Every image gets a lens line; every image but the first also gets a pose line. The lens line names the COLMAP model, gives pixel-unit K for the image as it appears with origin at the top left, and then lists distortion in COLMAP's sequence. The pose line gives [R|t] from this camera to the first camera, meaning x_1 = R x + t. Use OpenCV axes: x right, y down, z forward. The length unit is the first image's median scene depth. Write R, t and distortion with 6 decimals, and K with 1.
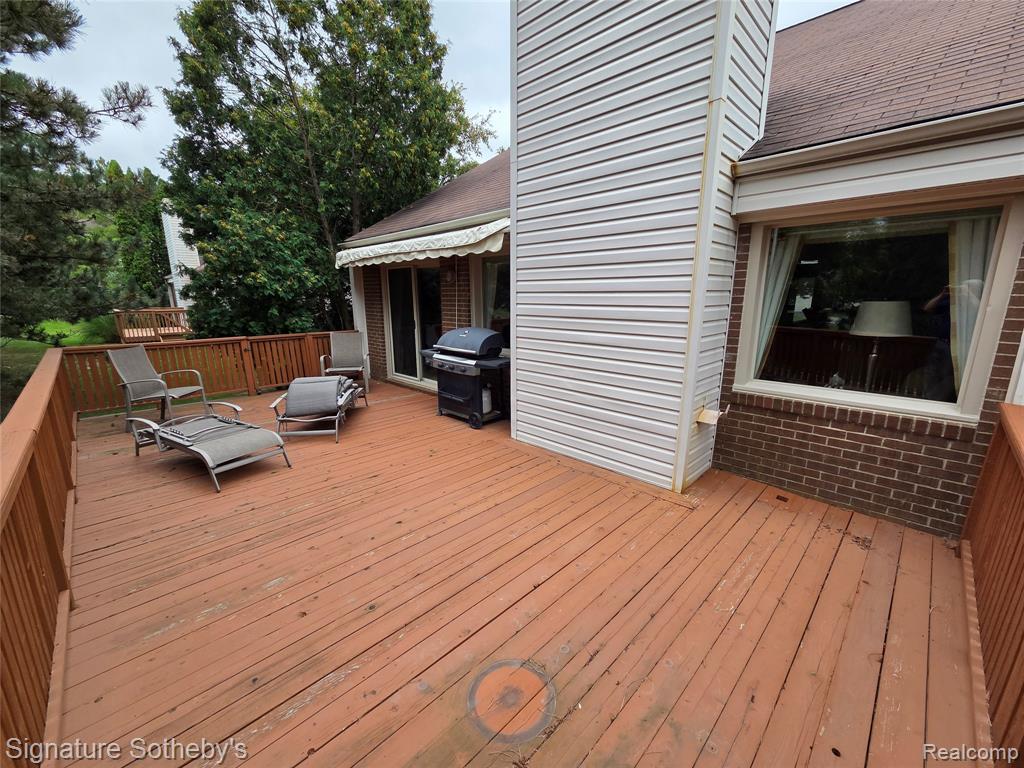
lens RADIAL K [[416.2, 0, 510.5], [0, 416.2, 389.4], [0, 0, 1]] dist [0.000618, -0.000515]
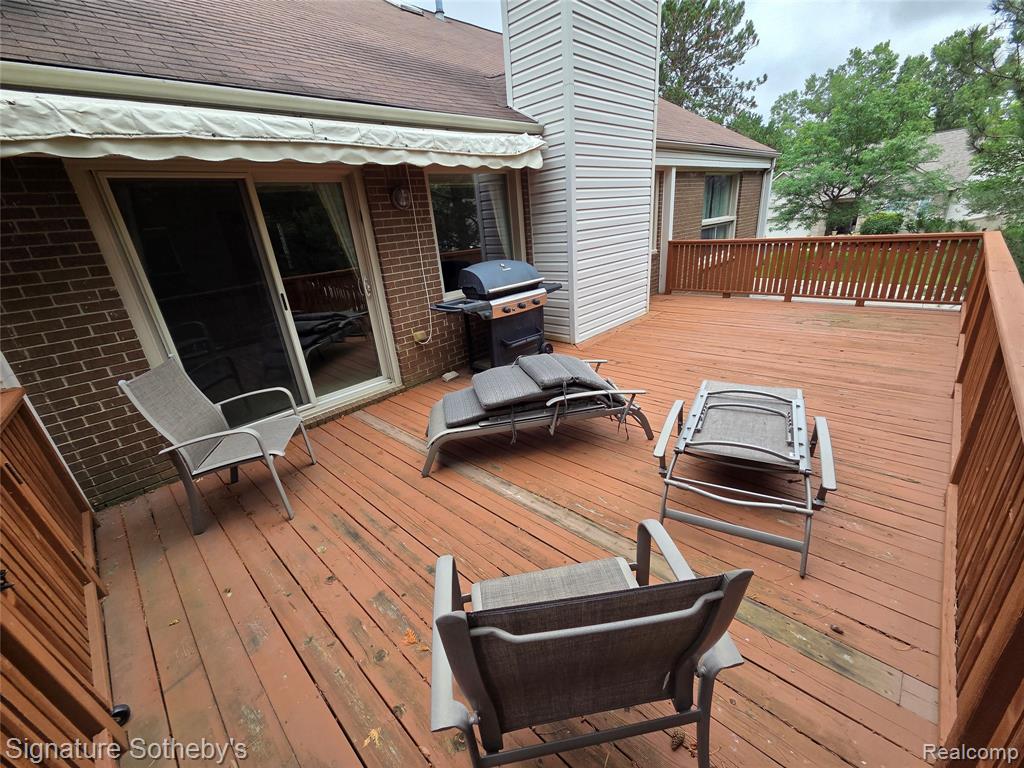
lens RADIAL K [[416.2, 0, 514.5], [0, 416.2, 387.0], [0, 0, 1]] dist [0.000618, -0.000515]
pose [[-0.023981, -0.377107, 0.925859, -1.018438], [0.301408, 0.880304, 0.366359, -0.232879], [-0.953194, 0.287847, 0.092553, 1.009848]]
